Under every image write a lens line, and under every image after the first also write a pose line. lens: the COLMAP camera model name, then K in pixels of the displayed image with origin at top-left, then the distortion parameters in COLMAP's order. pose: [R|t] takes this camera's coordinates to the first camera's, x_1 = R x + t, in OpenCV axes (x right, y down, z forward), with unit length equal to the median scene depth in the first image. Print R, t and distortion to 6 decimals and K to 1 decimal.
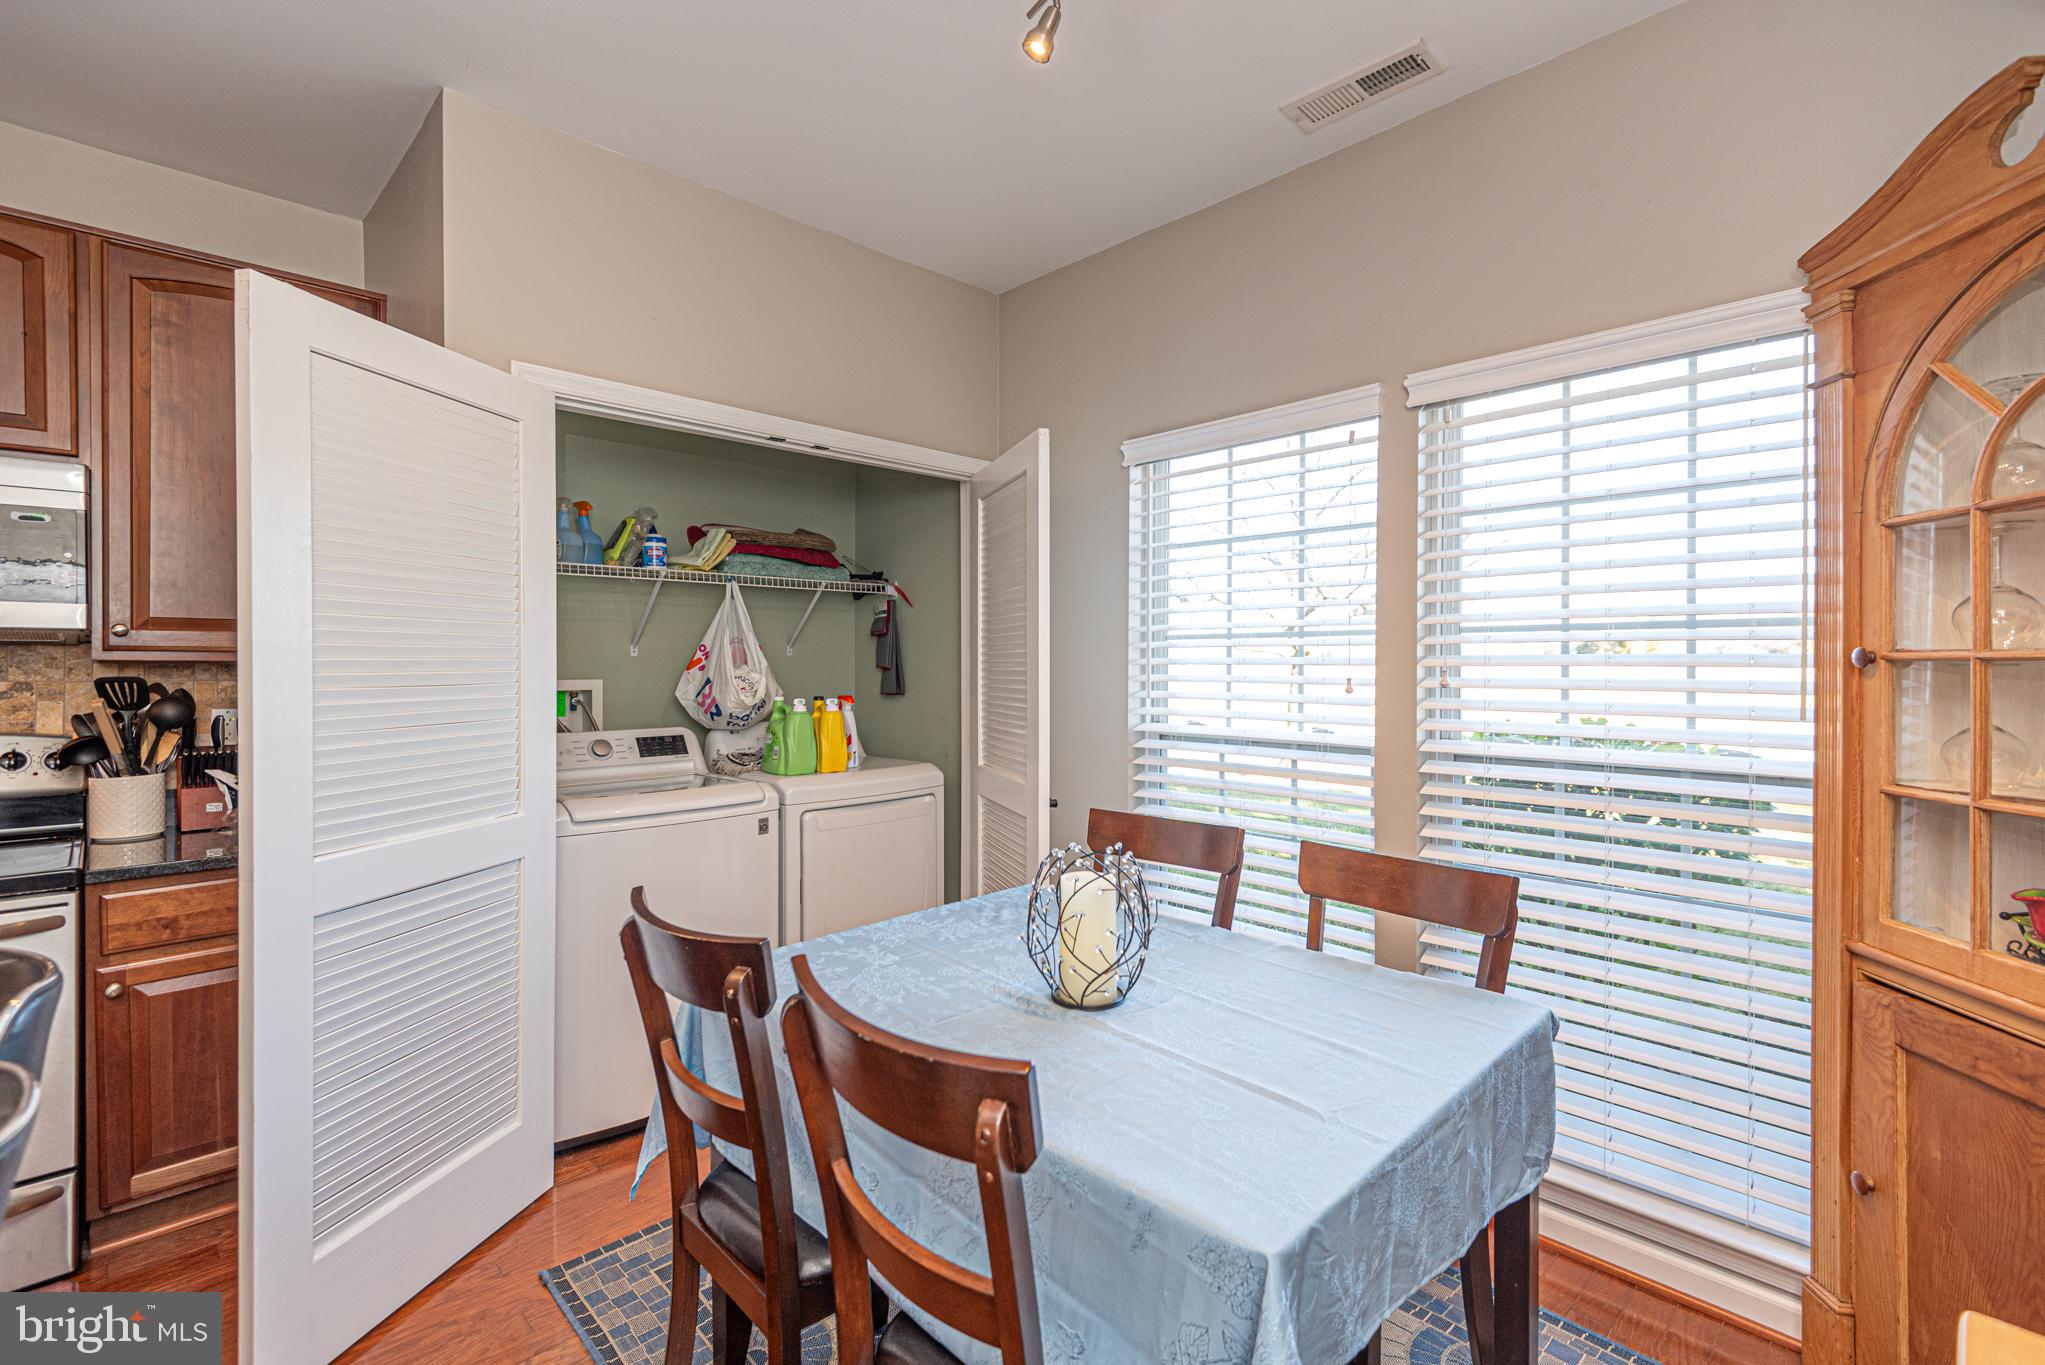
lens RADIAL K [[929.9, 0, 1014.3], [0, 929.9, 684.6], [0, 0, 1]] dist [0.019059, -0.012053]
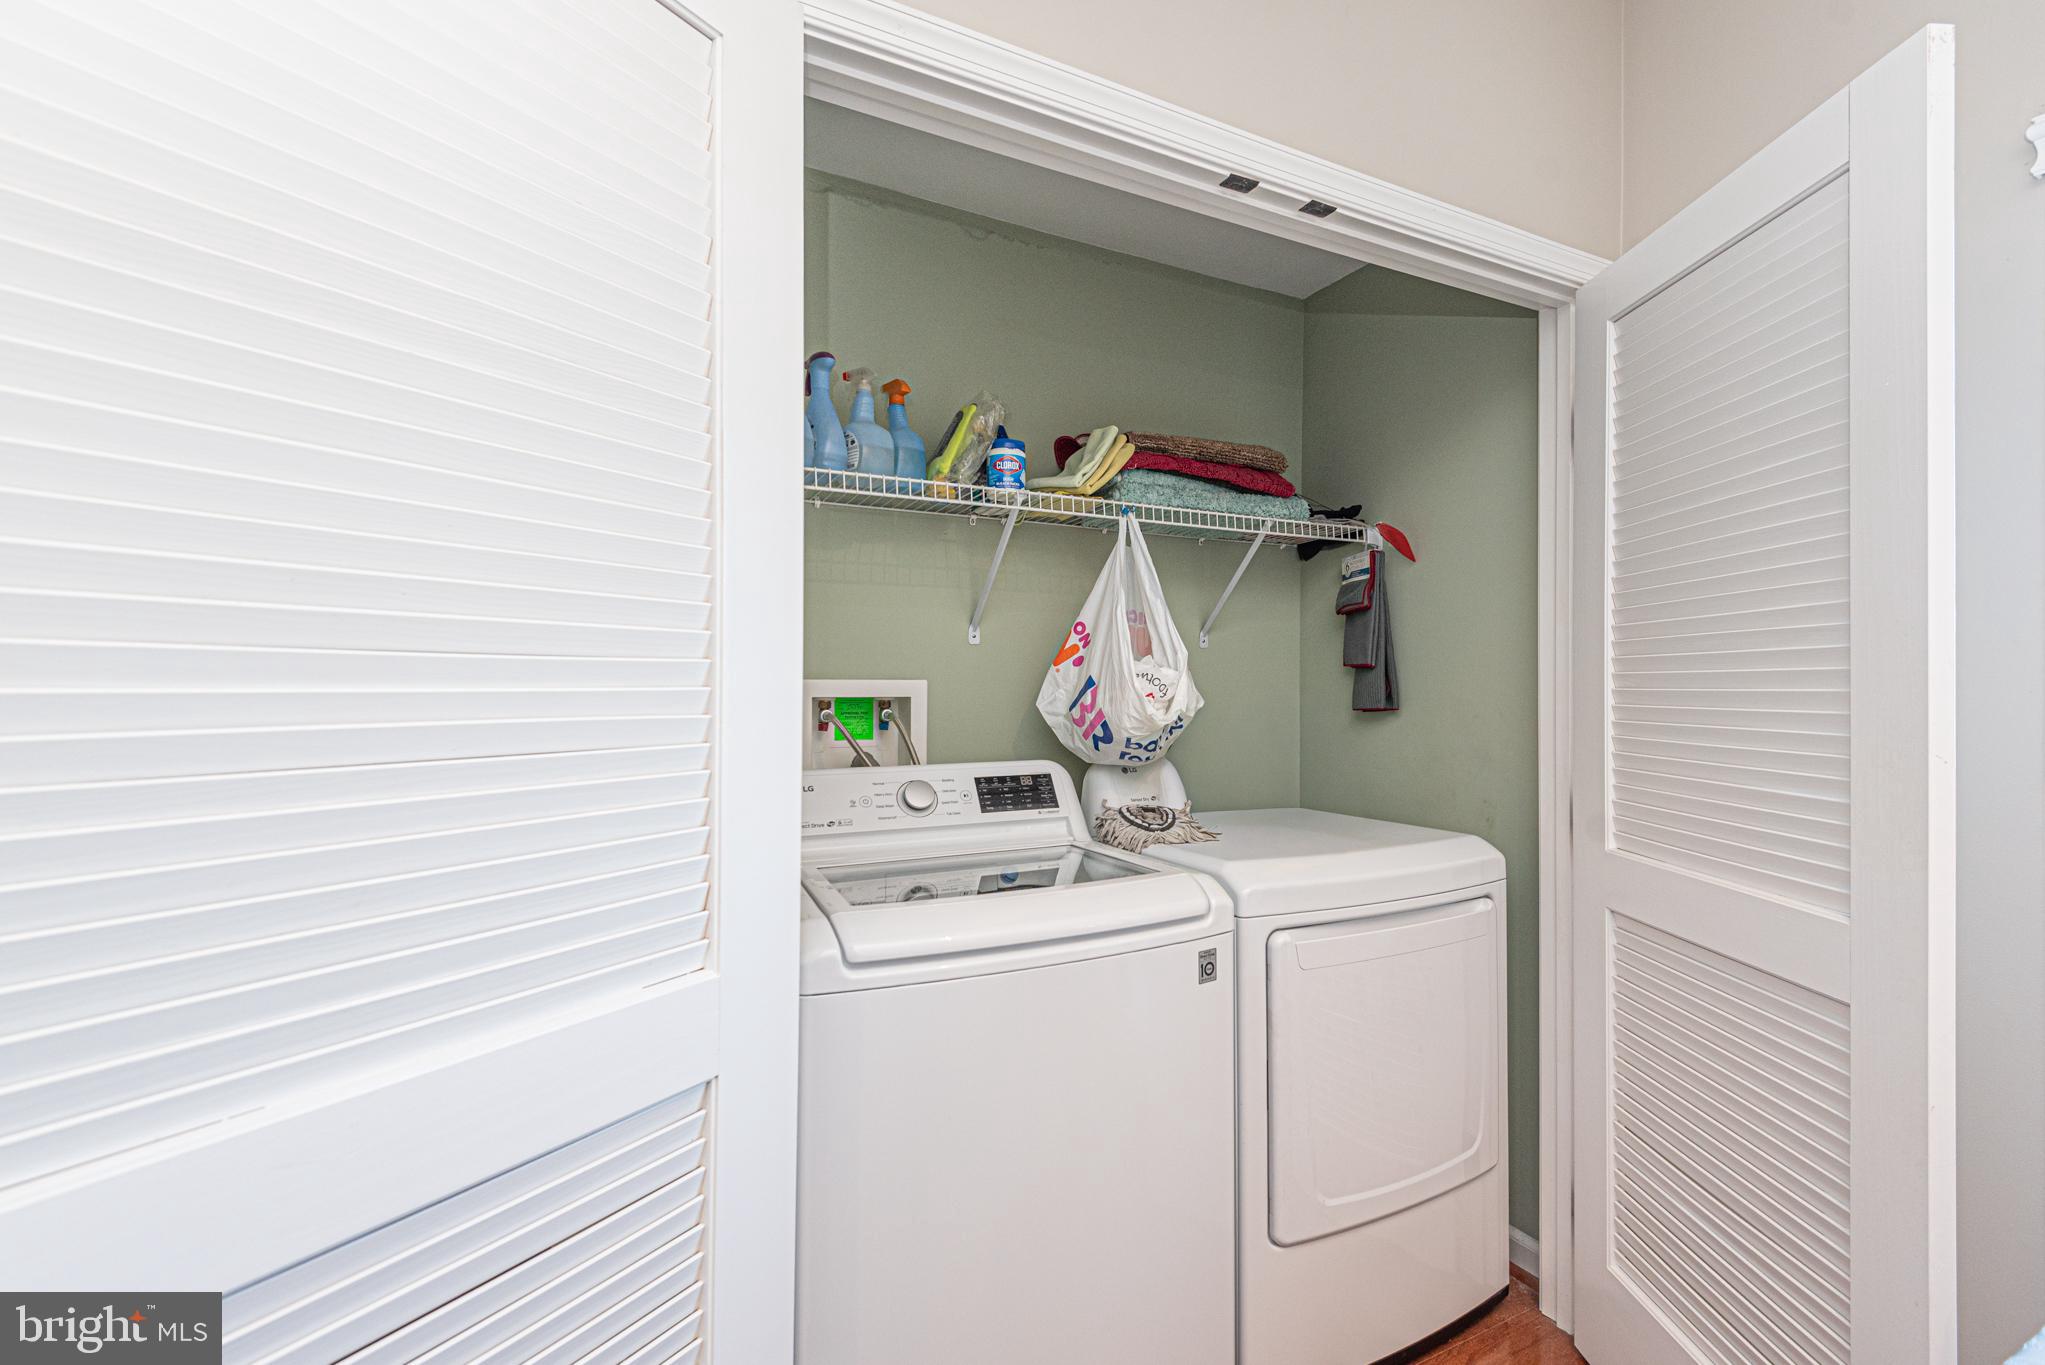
lens RADIAL K [[929.9, 0, 1029.2], [0, 929.9, 683.1], [0, 0, 1]] dist [0.019059, -0.012053]
pose [[0.945235, -0.004005, -0.326365, -0.173643], [-0.006615, 0.999484, -0.031425, 0.015149], [0.326323, 0.031863, 0.944721, 0.434454]]
